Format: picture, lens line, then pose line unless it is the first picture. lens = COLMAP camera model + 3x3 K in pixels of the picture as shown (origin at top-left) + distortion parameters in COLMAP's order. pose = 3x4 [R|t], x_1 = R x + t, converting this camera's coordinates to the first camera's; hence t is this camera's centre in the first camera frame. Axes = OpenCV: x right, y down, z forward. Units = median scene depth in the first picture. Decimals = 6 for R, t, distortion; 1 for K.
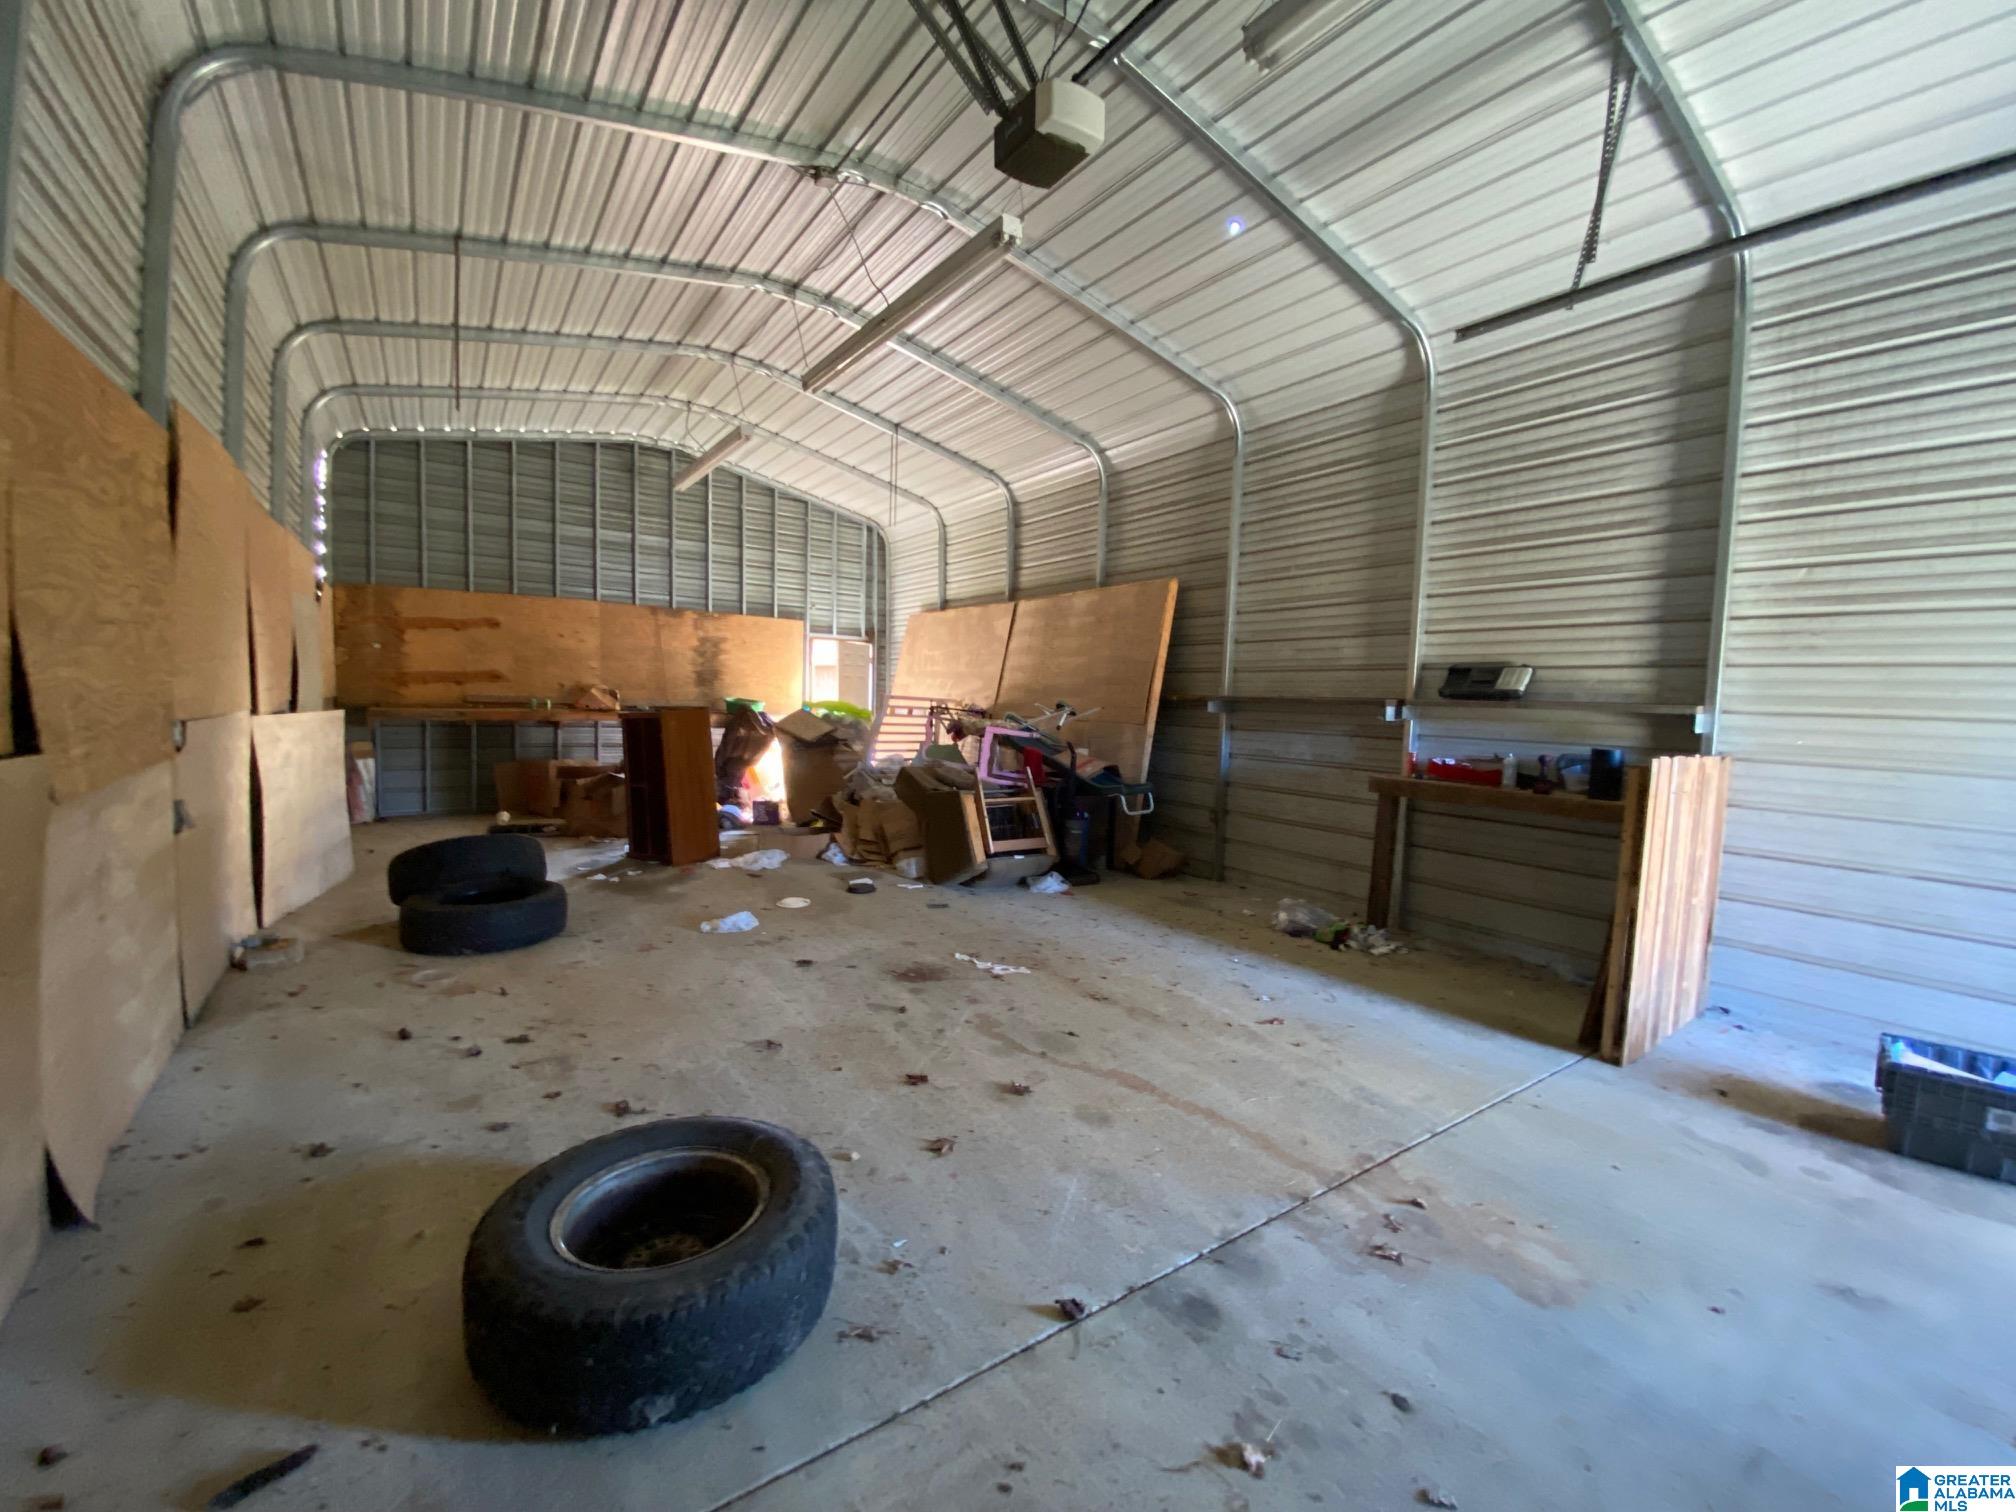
lens RADIAL K [[801.3, 0, 1008.0], [0, 801.3, 756.0], [0, 0, 1]] dist [0.044184, -0.035052]
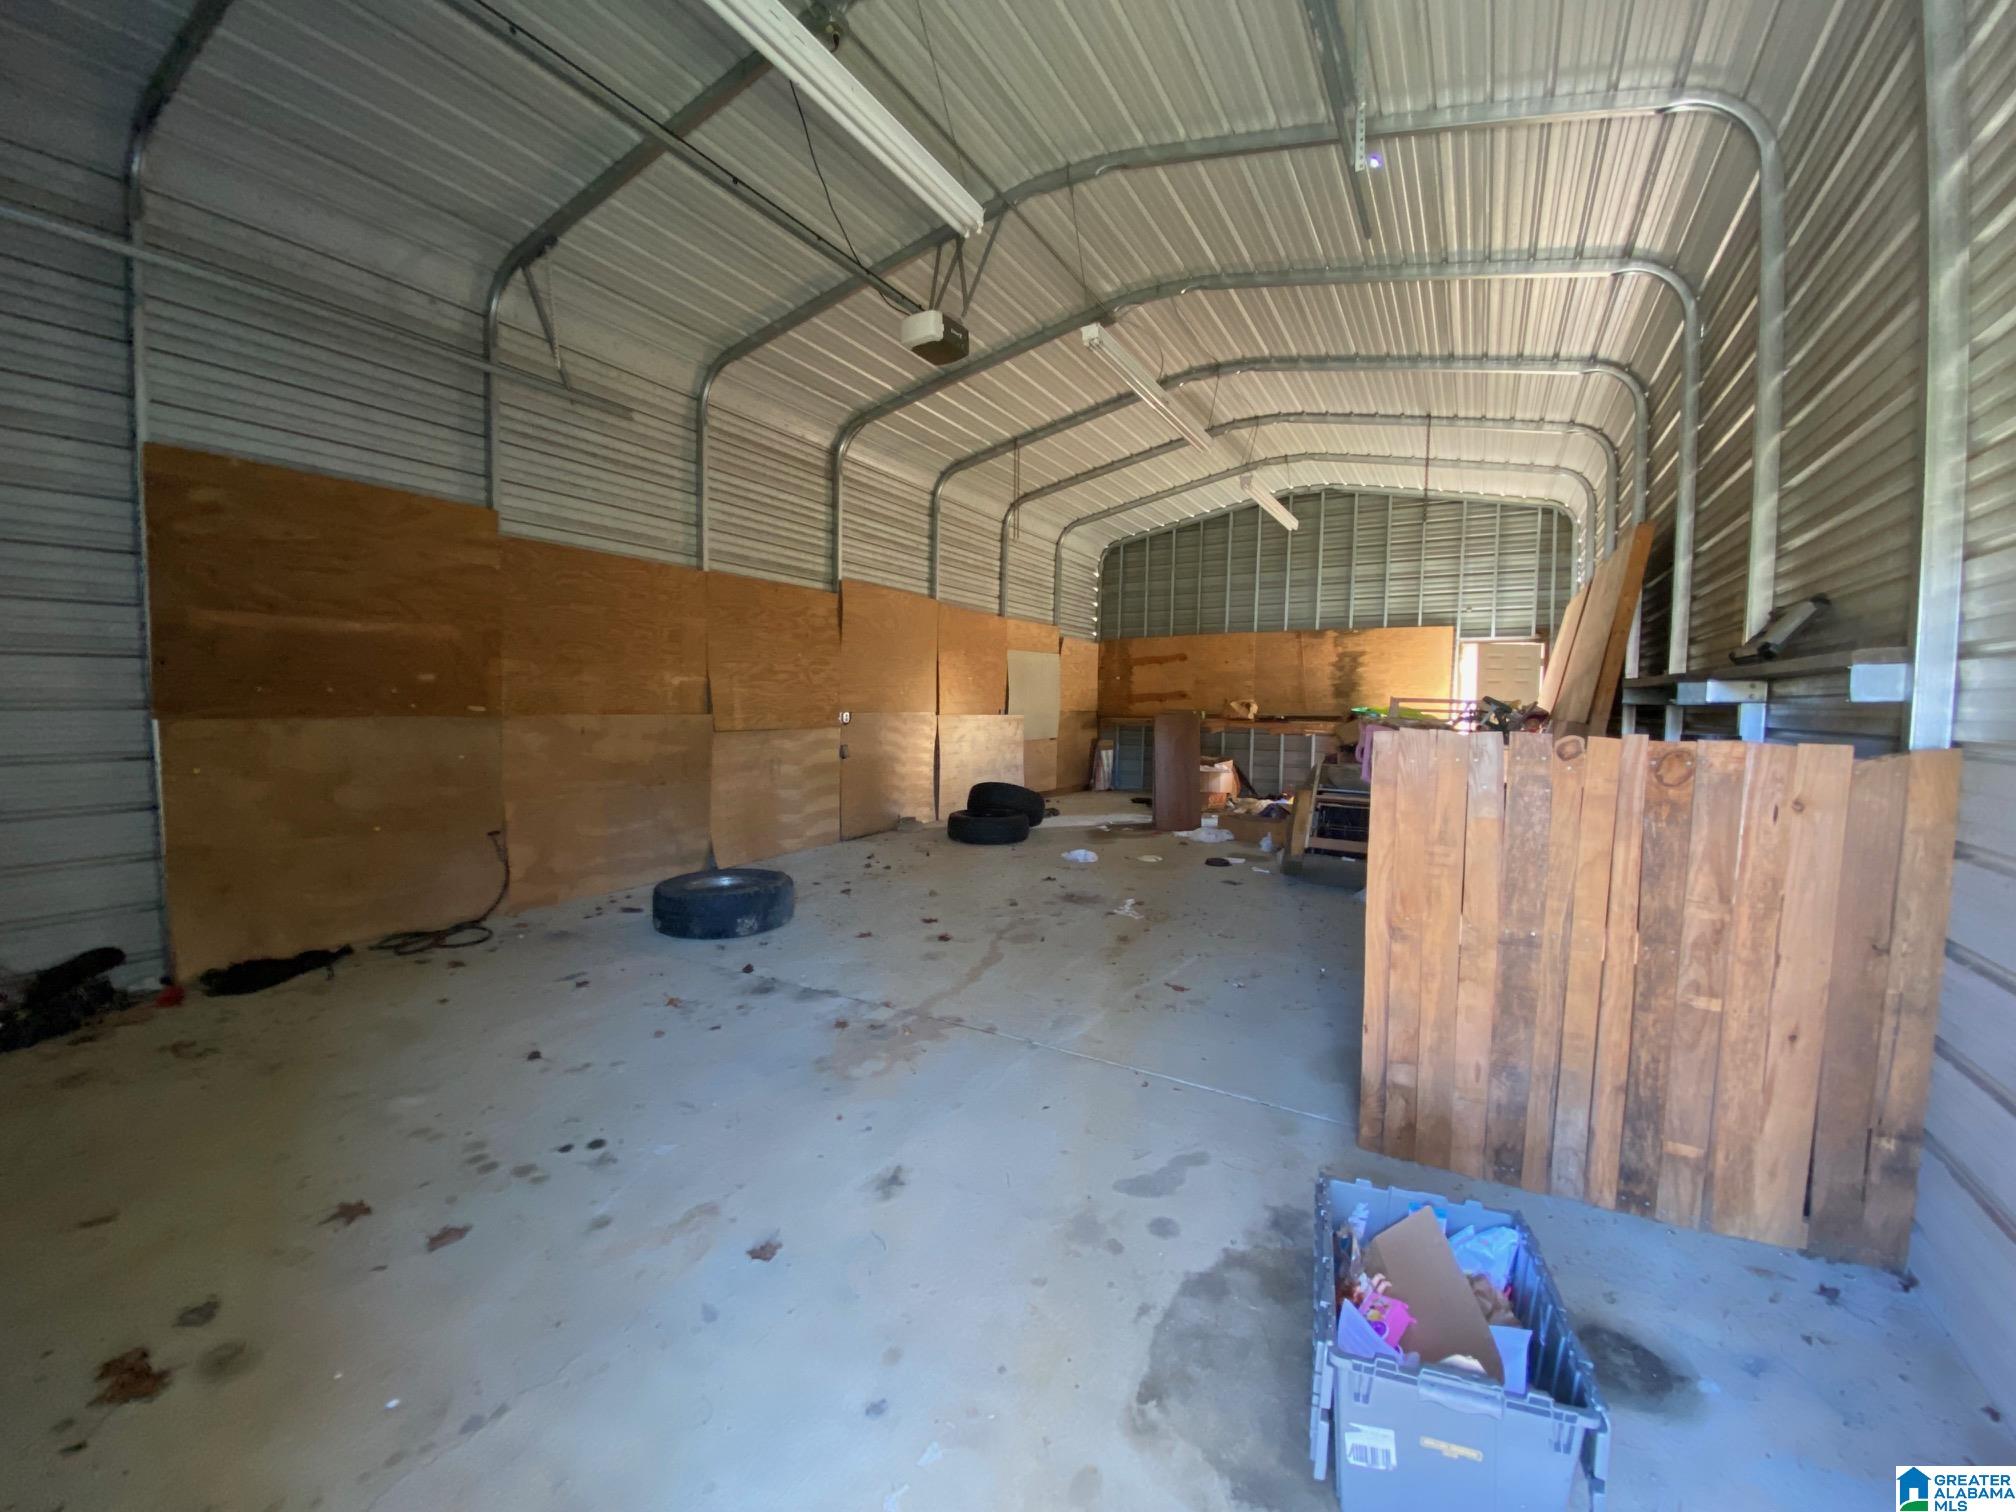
lens RADIAL K [[801.3, 0, 1008.0], [0, 801.3, 756.0], [0, 0, 1]] dist [0.044184, -0.035052]
pose [[0.440432, 0.032076, -0.897213, 0.509230], [-0.060418, 0.998155, 0.006026, 0.016455], [0.895751, 0.051554, 0.441557, 0.145847]]
